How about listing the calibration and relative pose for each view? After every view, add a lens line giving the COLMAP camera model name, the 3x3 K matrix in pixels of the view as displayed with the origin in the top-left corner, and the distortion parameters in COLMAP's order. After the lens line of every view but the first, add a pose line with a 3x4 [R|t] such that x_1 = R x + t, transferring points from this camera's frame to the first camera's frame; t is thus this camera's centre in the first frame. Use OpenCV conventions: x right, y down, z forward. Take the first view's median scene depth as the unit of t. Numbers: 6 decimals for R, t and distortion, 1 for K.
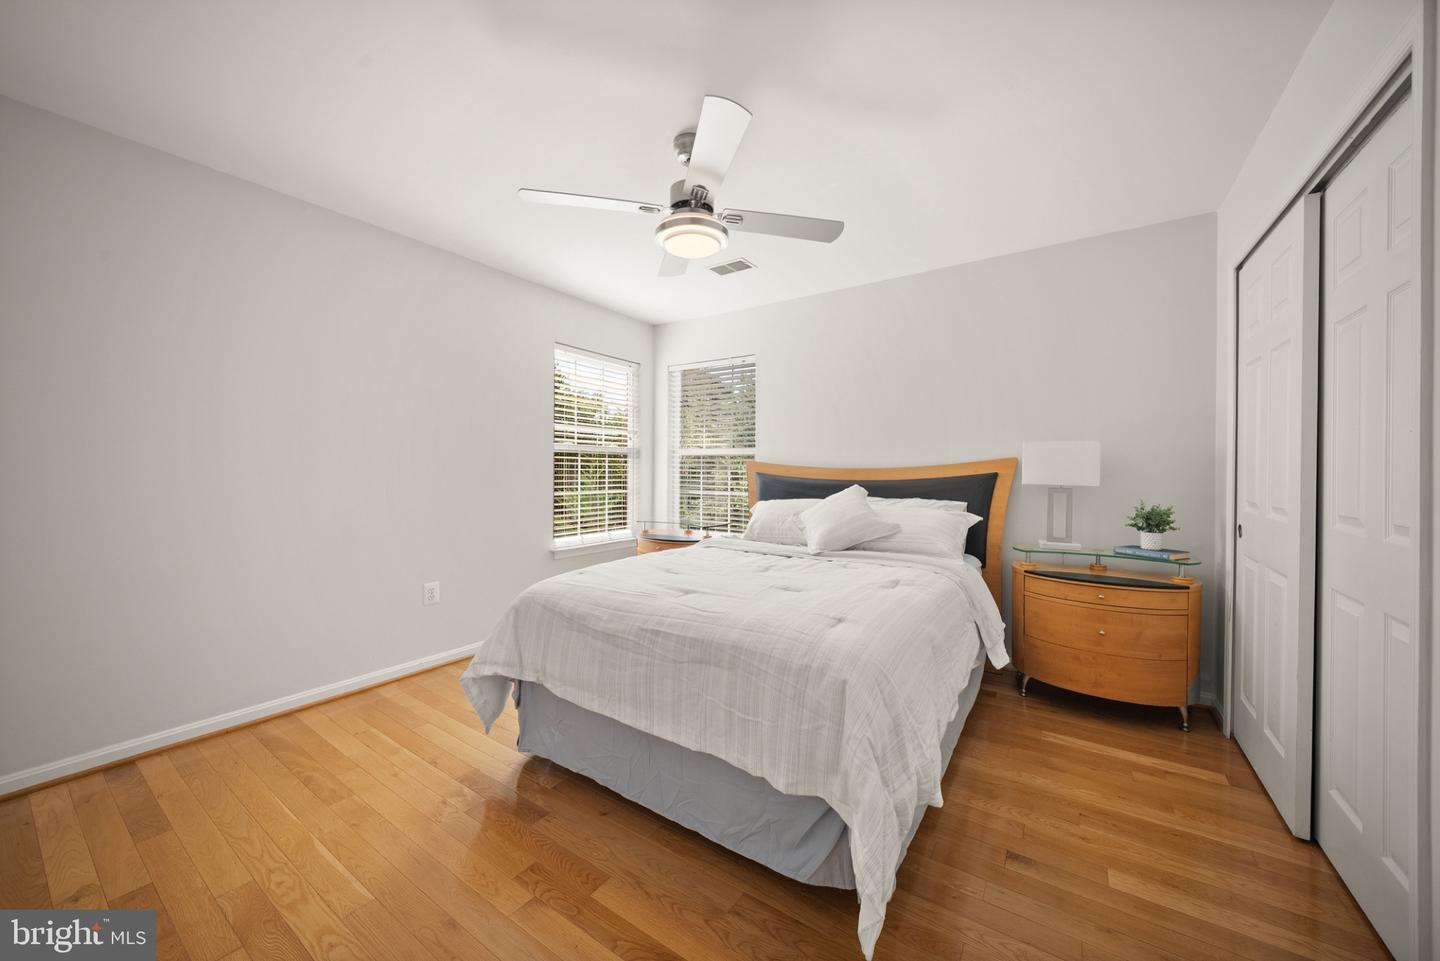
lens RADIAL K [[521.0, 0, 729.5], [0, 521.0, 476.2], [0, 0, 1]] dist [0.001184, -0.000279]
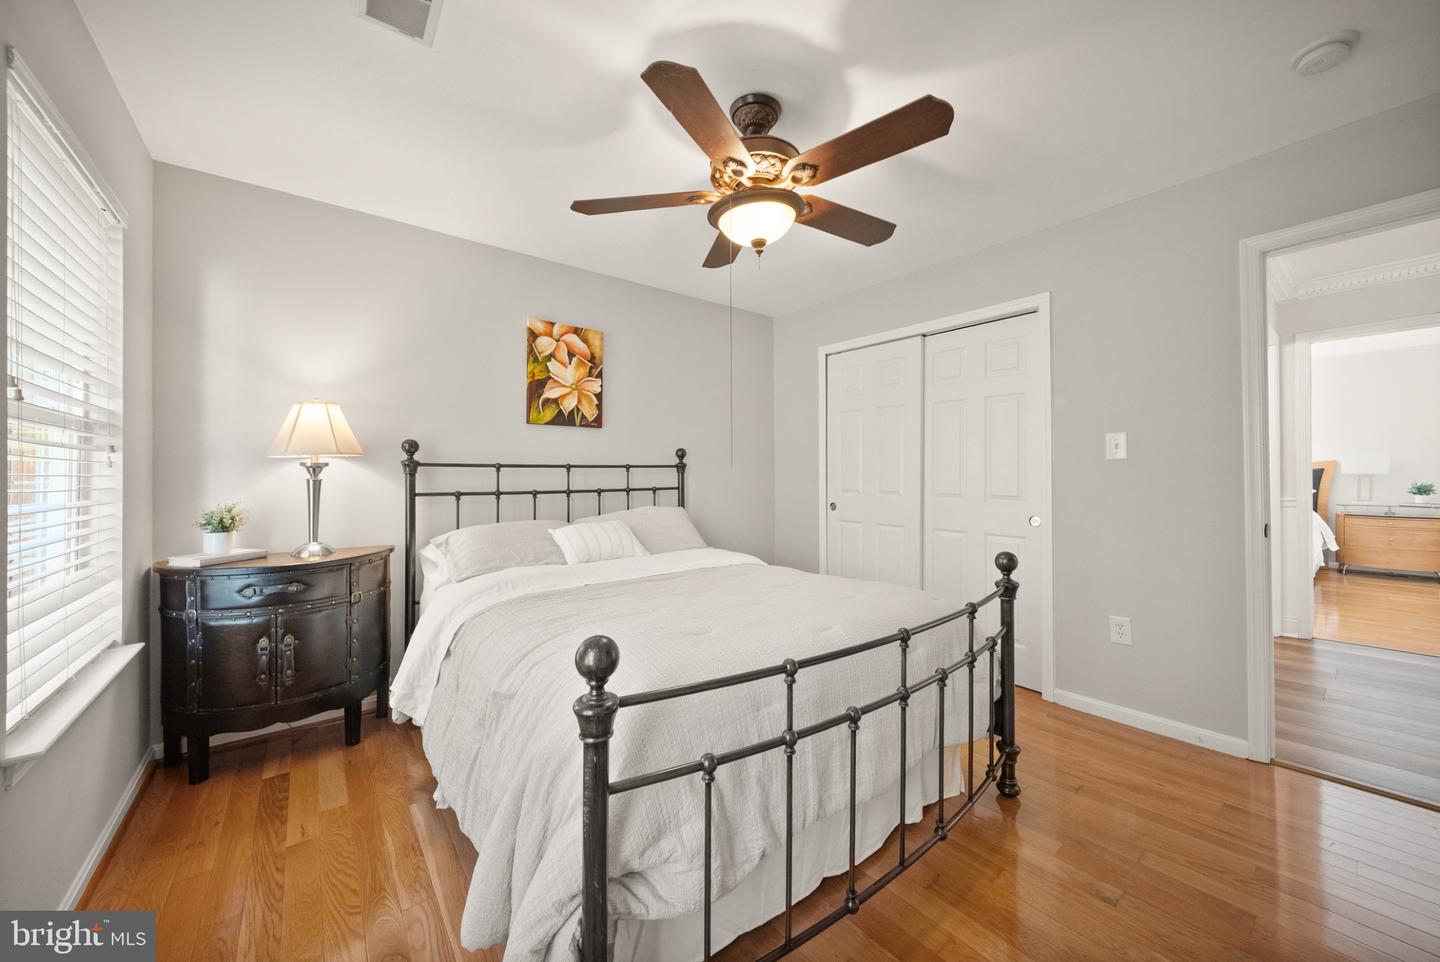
lens RADIAL K [[521.0, 0, 729.5], [0, 521.0, 476.7], [0, 0, 1]] dist [0.001184, -0.000279]
pose [[0.956145, -0.007024, -0.292809, -1.249239], [0.006977, 0.999975, -0.001205, 0.013357], [0.292810, -0.000890, 0.956170, -1.833834]]
